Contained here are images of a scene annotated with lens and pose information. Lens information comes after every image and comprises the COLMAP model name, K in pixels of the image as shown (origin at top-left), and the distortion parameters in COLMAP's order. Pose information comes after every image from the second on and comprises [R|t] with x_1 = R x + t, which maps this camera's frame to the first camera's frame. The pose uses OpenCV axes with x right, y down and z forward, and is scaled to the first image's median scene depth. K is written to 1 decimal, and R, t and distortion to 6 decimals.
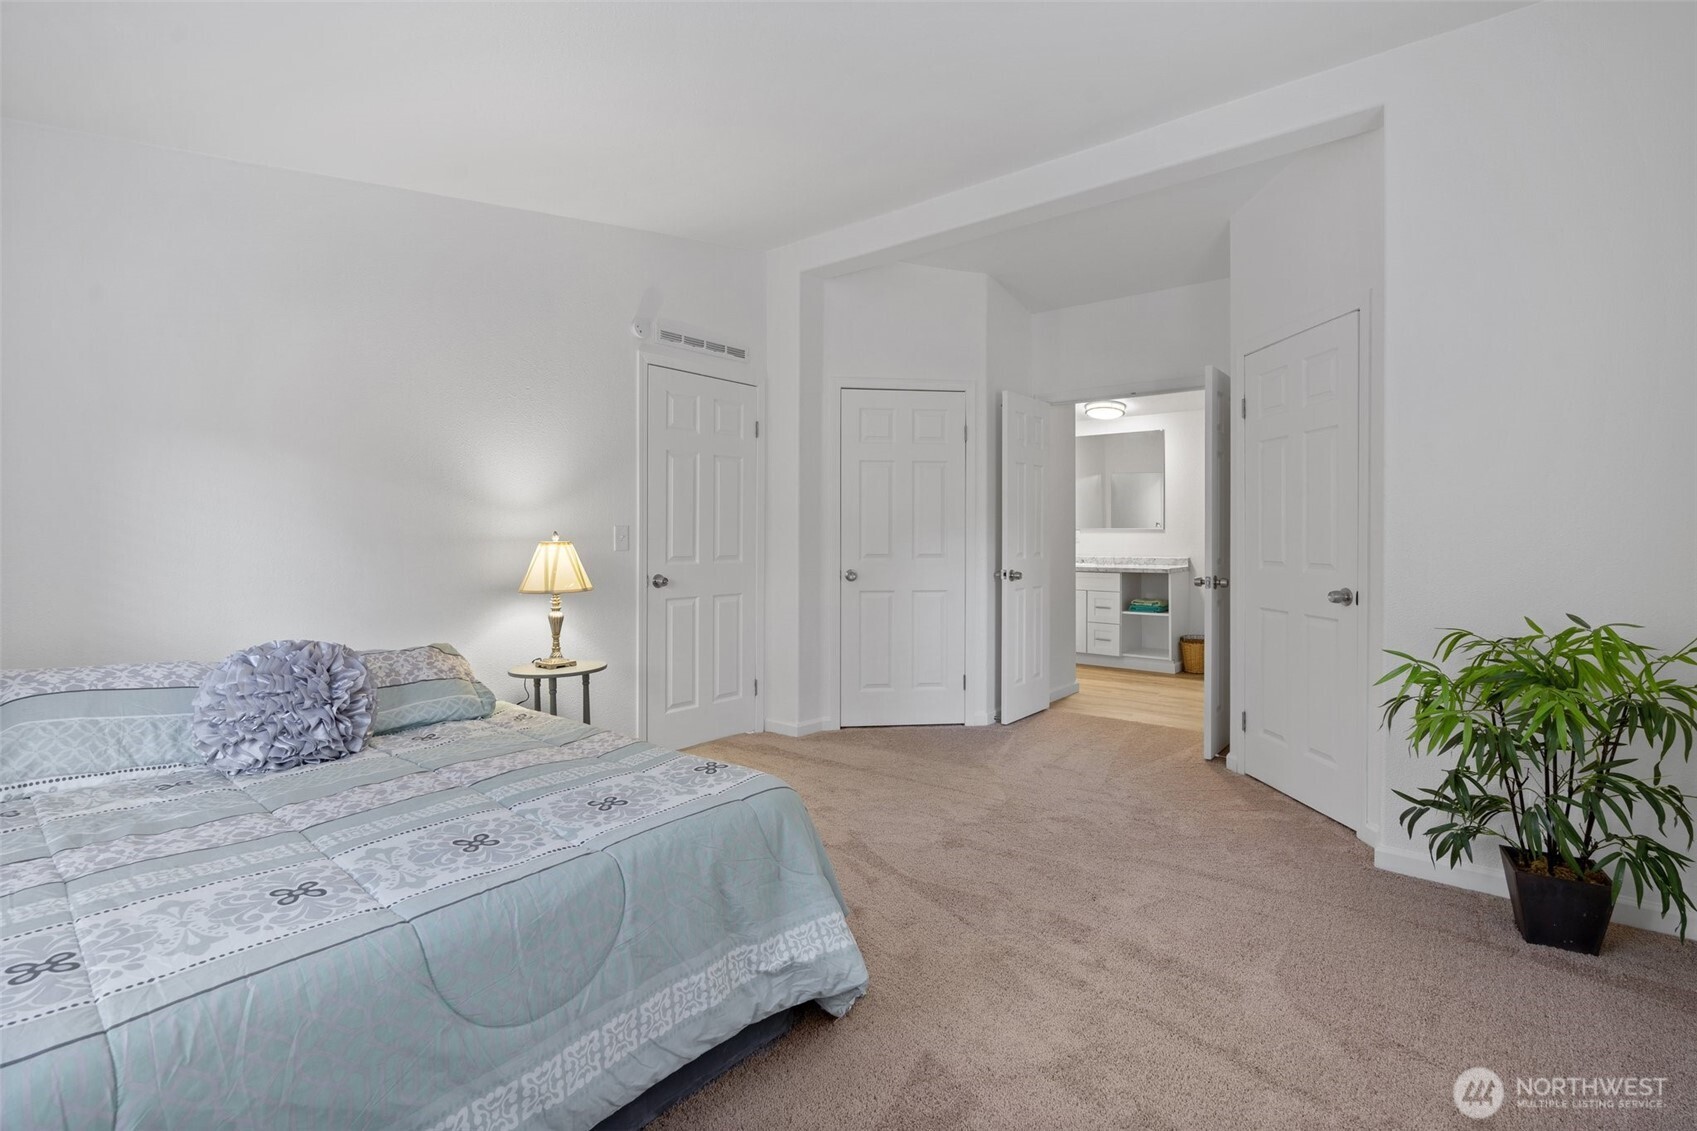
lens RADIAL K [[769.7, 0, 874.7], [0, 769.7, 533.4], [0, 0, 1]] dist [-0.006823, 0.001725]
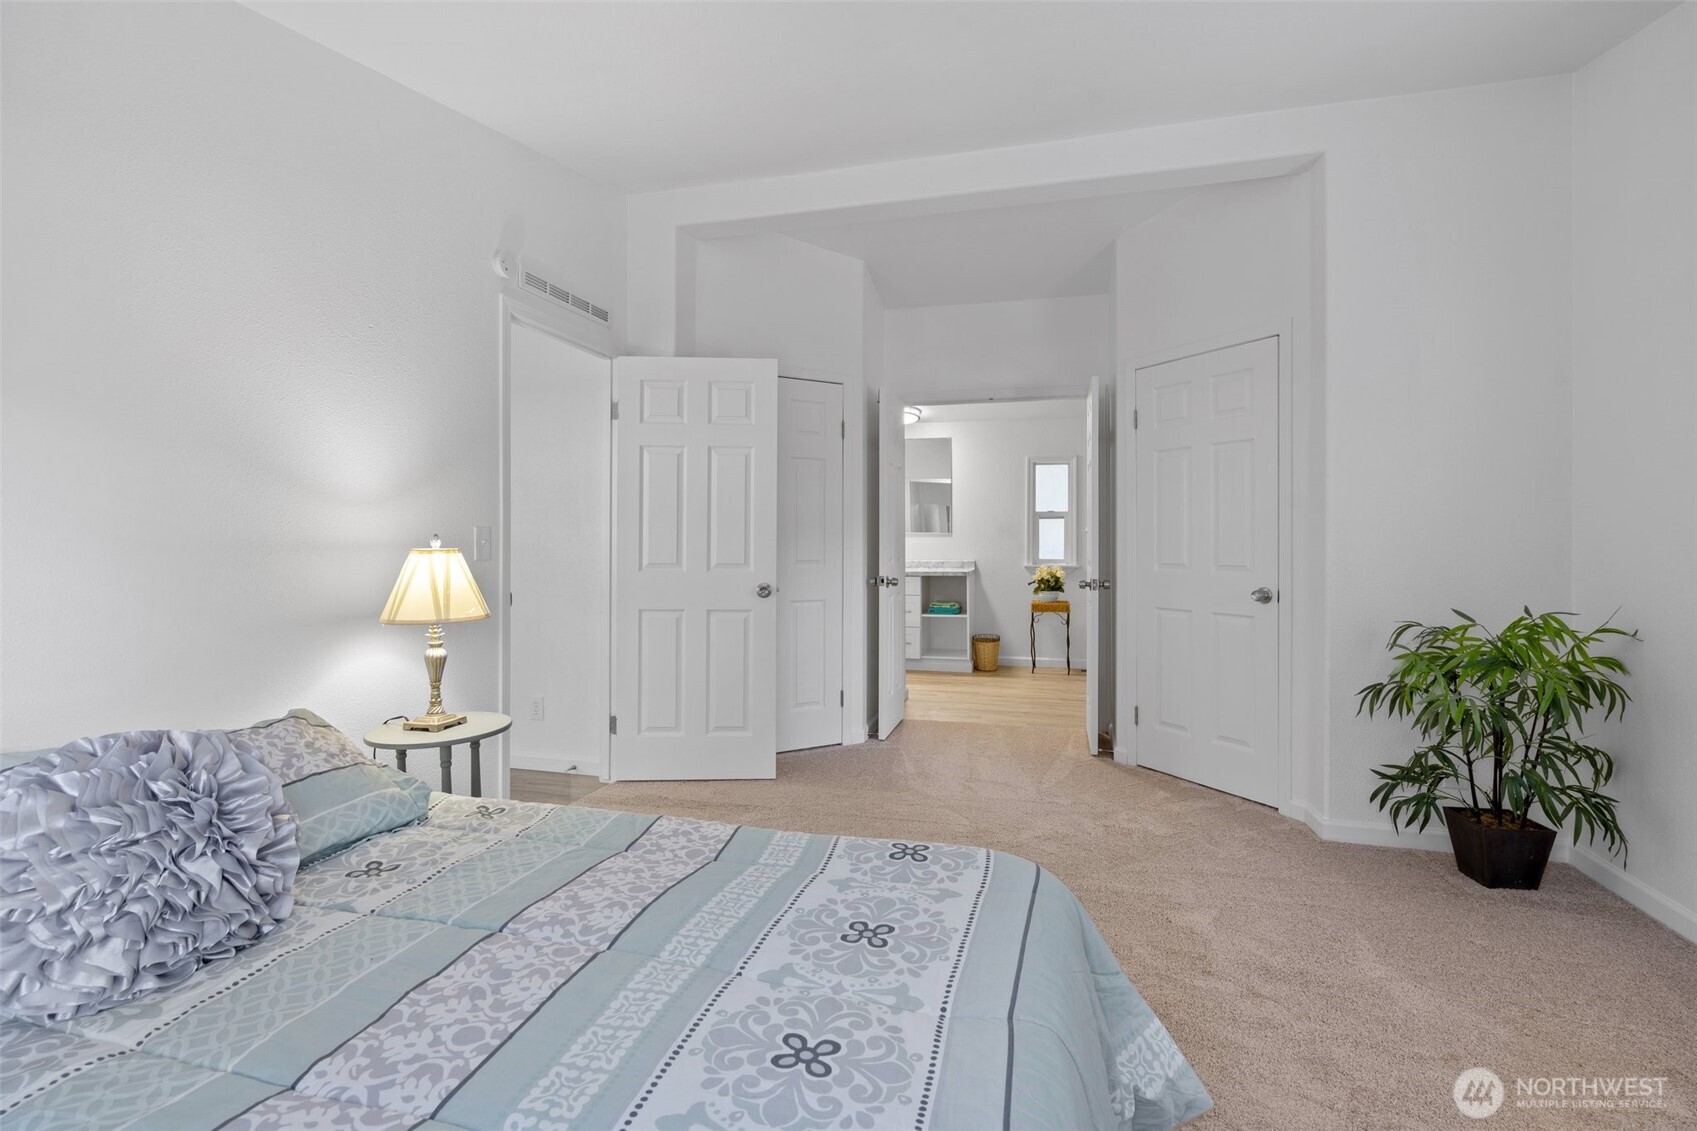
lens RADIAL K [[769.7, 0, 837.4], [0, 769.7, 533.5], [0, 0, 1]] dist [-0.006823, 0.001725]
pose [[0.920421, 0.003092, 0.390917, -0.471734], [-0.001114, 0.999985, -0.005286, 0.000201], [-0.390927, 0.004430, 0.920411, 0.282685]]
